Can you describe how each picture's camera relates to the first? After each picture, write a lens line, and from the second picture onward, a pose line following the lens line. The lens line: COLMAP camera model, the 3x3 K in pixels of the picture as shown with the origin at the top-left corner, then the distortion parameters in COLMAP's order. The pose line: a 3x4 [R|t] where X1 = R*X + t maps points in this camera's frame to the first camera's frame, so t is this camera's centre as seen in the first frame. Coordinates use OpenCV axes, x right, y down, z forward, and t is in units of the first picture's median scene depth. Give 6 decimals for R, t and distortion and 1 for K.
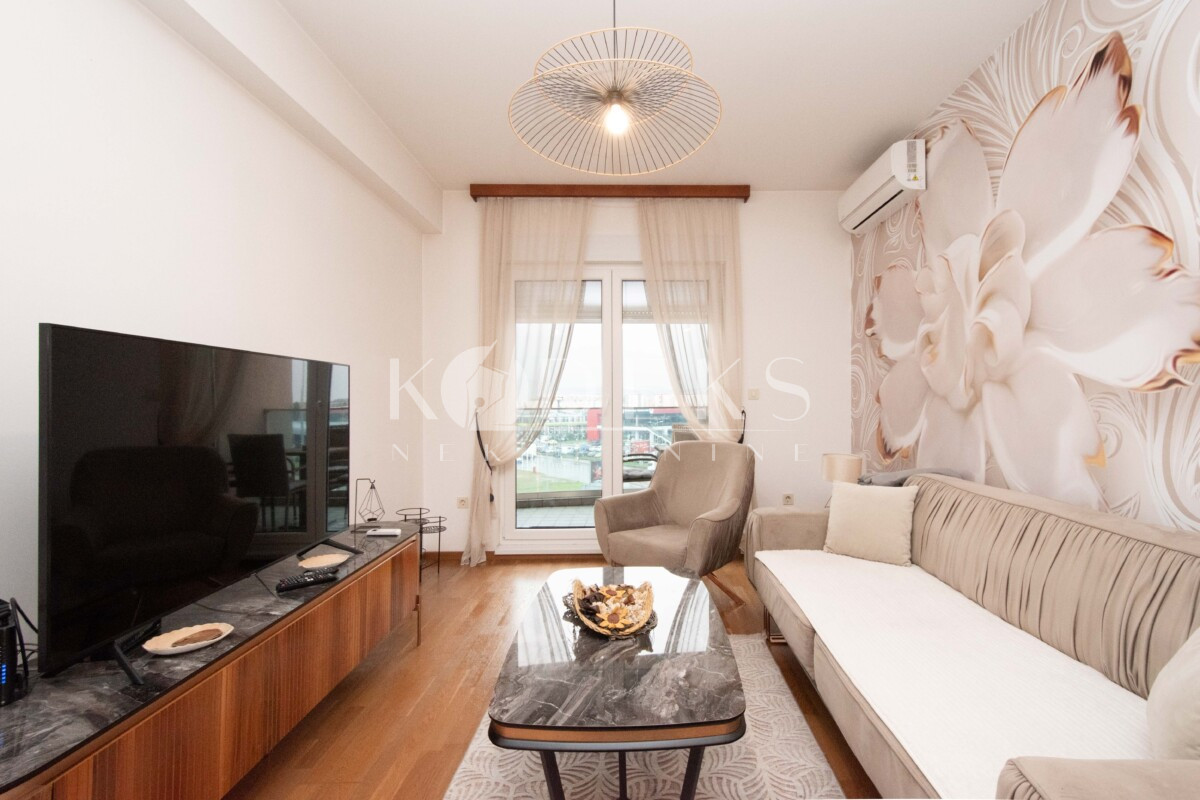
lens RADIAL K [[529.5, 0, 600.0], [0, 529.5, 400.0], [0, 0, 1]] dist [0.001130, 0.000038]
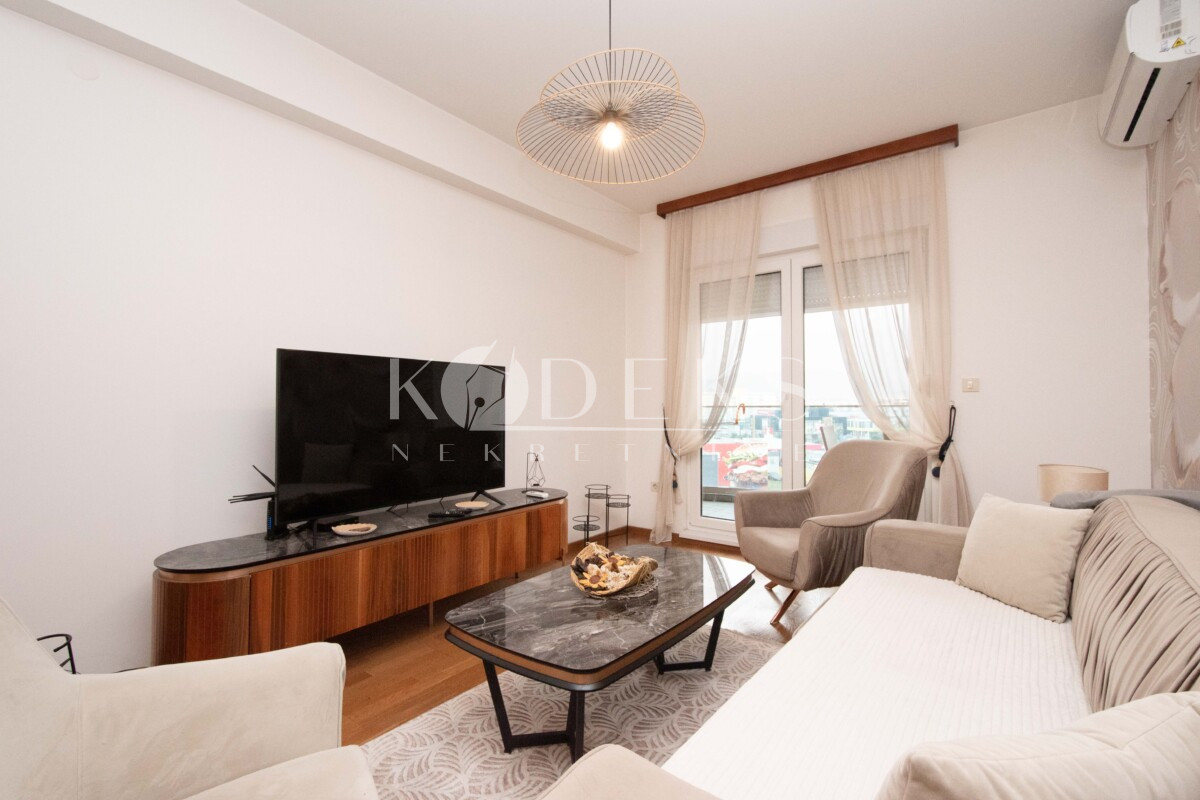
lens RADIAL K [[508.7, 0, 600.0], [0, 508.7, 400.0], [0, 0, 1]] dist [-0.001808, -0.000625]
pose [[0.795075, -0.003766, -0.606499, 0.325098], [-0.000768, 0.999974, -0.007215, 0.017562], [0.606510, 0.006202, 0.795051, 0.066670]]
